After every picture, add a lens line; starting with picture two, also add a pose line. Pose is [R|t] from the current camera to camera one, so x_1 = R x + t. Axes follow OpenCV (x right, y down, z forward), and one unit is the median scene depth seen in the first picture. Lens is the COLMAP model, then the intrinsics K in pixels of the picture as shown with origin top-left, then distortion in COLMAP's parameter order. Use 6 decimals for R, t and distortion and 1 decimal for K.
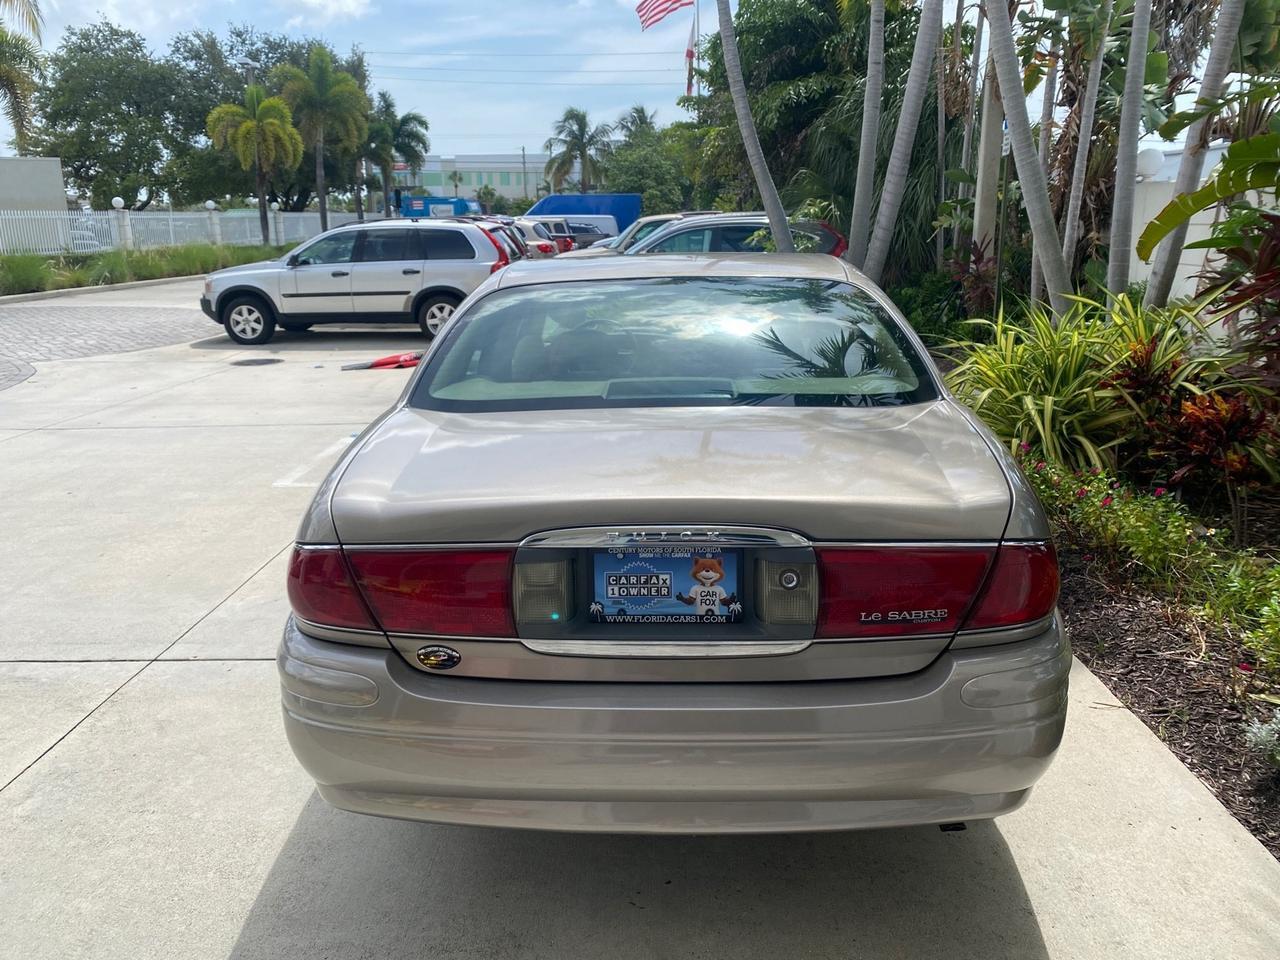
lens RADIAL K [[981.1, 0, 643.7], [0, 981.1, 480.2], [0, 0, 1]] dist [0.006557, 0.003304]
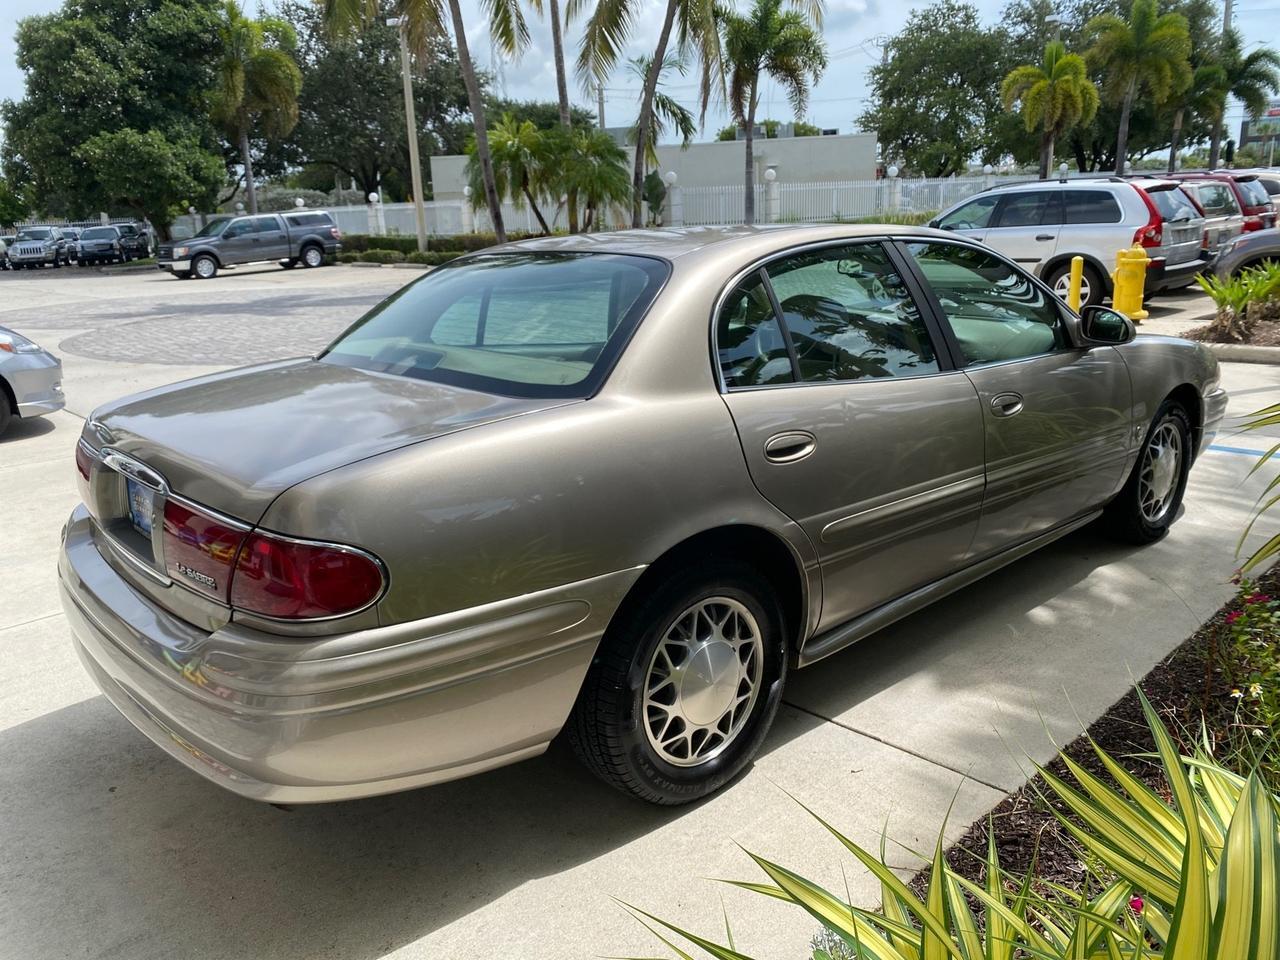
lens RADIAL K [[987.8, 0, 644.9], [0, 987.8, 476.6], [0, 0, 1]] dist [0.005482, 0.000364]
pose [[0.708778, 0.170052, -0.684629, 0.248416], [-0.148730, 0.984718, 0.090613, -0.028527], [0.689575, 0.037600, 0.723238, 0.113567]]
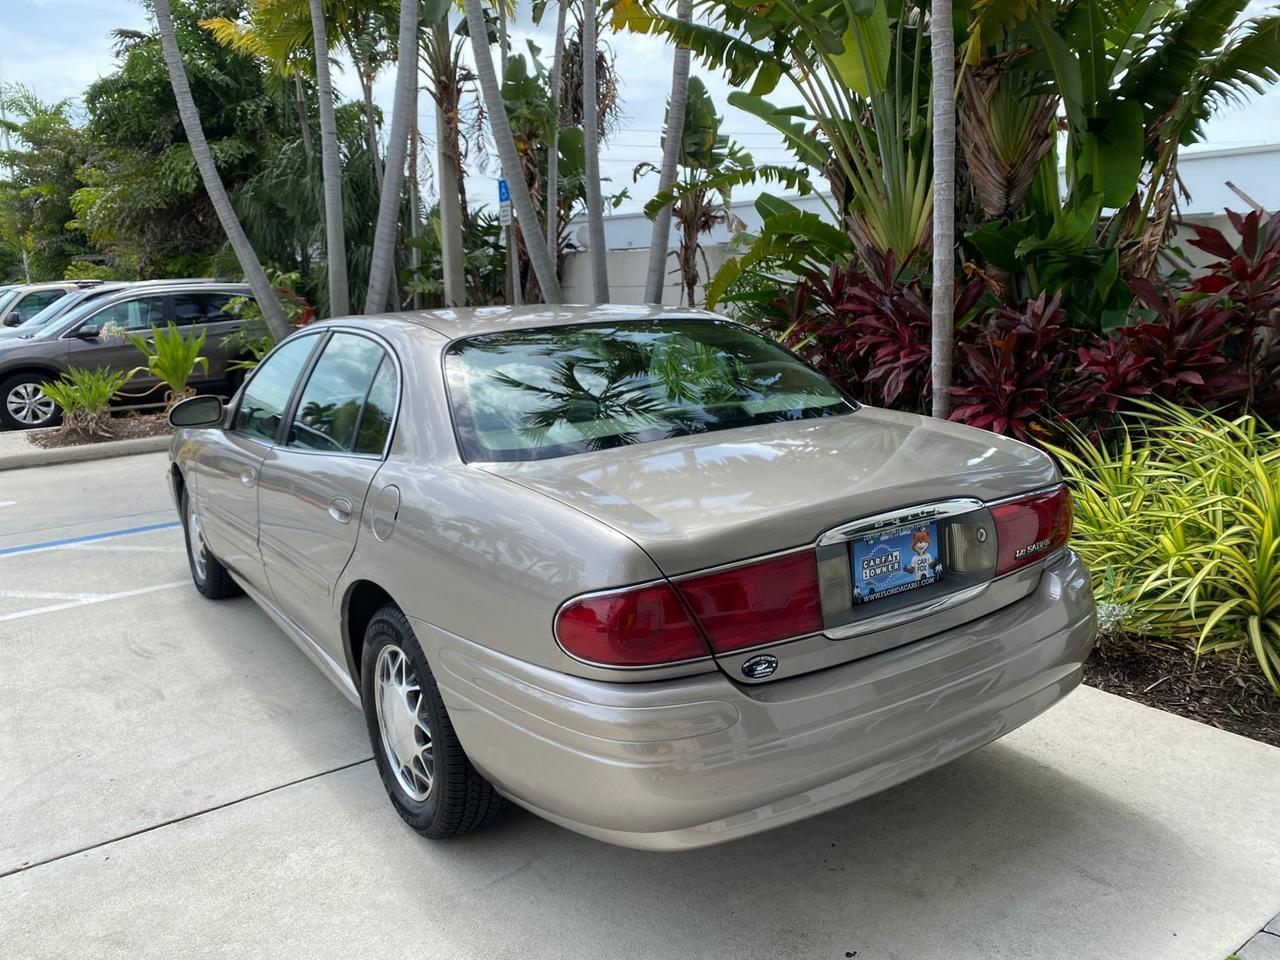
lens RADIAL K [[1013.5, 0, 640.4], [0, 1013.5, 477.7], [0, 0, 1]] dist [0.004345, -0.006873]
pose [[0.801188, -0.123755, 0.585476, -0.195190], [0.168789, 0.985391, -0.022689, -0.003739], [-0.574115, 0.117000, 0.810372, 0.033820]]
